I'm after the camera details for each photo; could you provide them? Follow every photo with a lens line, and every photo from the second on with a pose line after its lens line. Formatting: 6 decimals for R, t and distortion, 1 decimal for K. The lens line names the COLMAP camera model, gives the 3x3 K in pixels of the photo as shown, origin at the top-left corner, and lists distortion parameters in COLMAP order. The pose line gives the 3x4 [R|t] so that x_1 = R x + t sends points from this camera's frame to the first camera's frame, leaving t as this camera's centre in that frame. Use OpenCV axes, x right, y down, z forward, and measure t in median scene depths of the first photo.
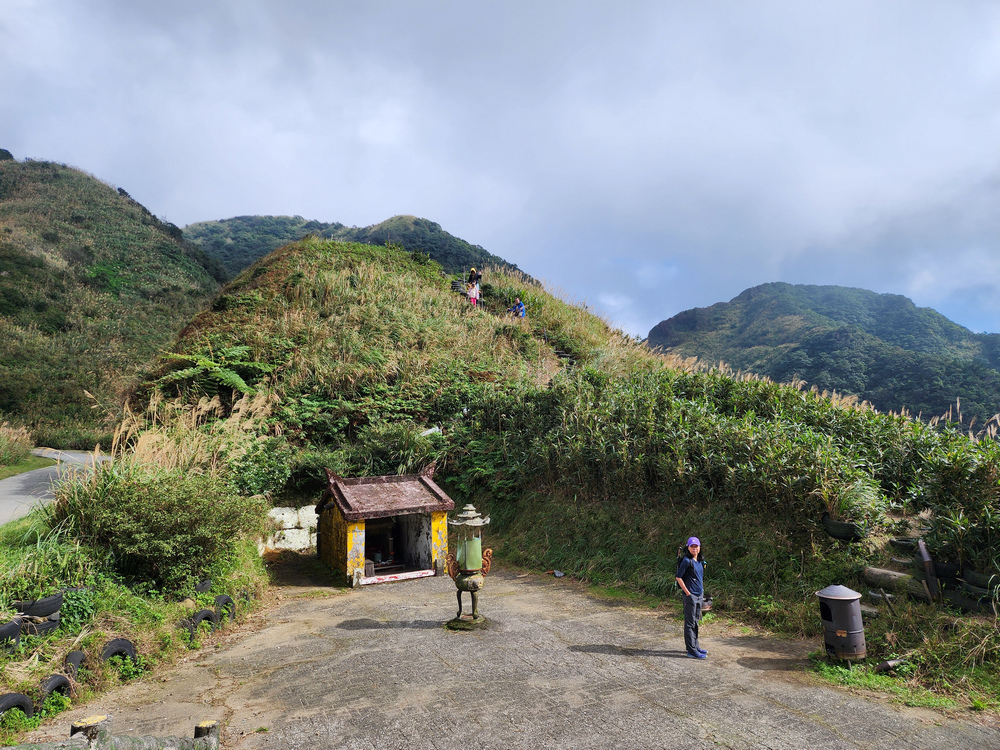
lens RADIAL K [[620.4, 0, 500.0], [0, 620.4, 375.0], [0, 0, 1]] dist [0.130538, -0.060981]
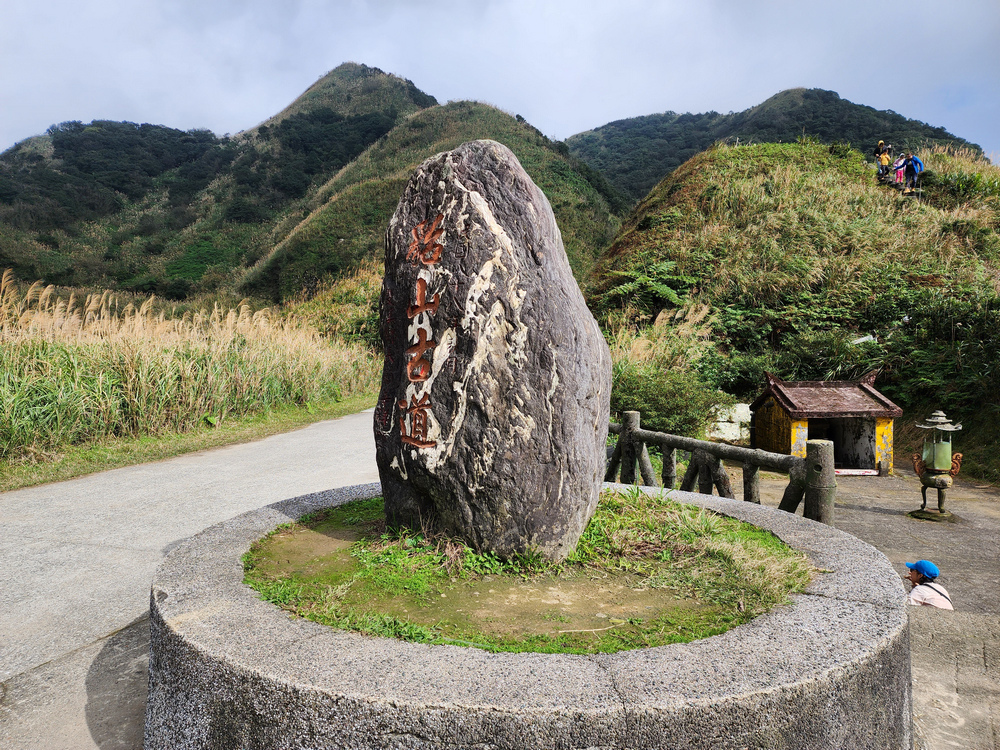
lens RADIAL K [[656.4, 0, 500.0], [0, 656.4, 375.0], [0, 0, 1]] dist [0.088413, -0.067677]
pose [[0.865915, 0.041238, -0.498488, -0.075414], [0.034144, 0.989398, 0.141160, -0.022873], [0.499024, -0.139253, 0.855327, -0.199301]]
